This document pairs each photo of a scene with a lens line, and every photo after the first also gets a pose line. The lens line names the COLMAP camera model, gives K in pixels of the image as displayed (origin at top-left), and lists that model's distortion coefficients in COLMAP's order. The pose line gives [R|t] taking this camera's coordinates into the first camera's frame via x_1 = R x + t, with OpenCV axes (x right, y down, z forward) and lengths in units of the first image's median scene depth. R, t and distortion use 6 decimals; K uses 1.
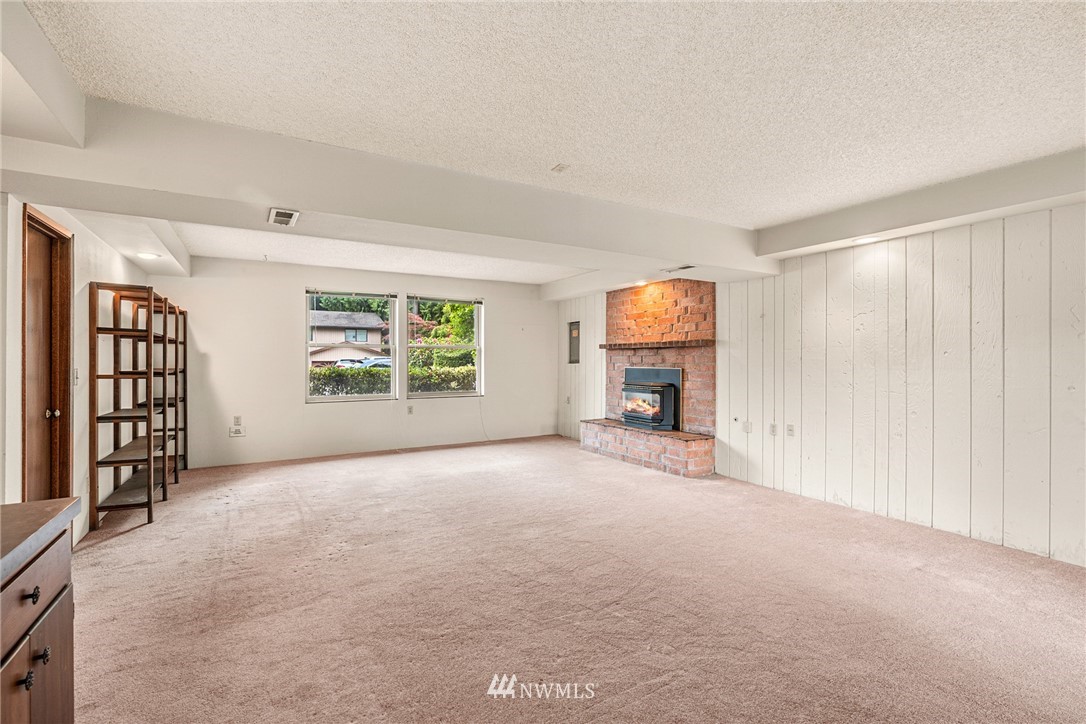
lens RADIAL K [[498.1, 0, 541.3], [0, 498.1, 360.2], [0, 0, 1]] dist [-0.007278, 0.003889]
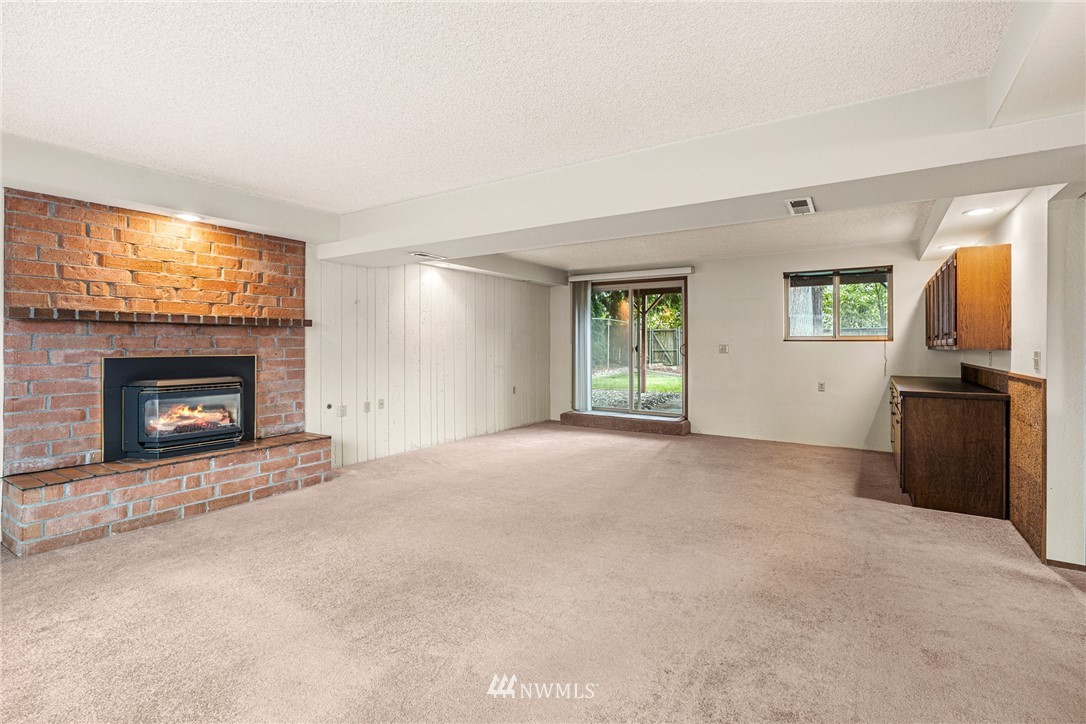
lens RADIAL K [[498.1, 0, 542.6], [0, 498.1, 351.3], [0, 0, 1]] dist [-0.007278, 0.003889]
pose [[-0.440440, -0.013555, 0.897680, -0.577612], [-0.001060, 0.999893, 0.014579, 0.000053], [-0.897782, 0.005469, -0.440407, 0.949443]]
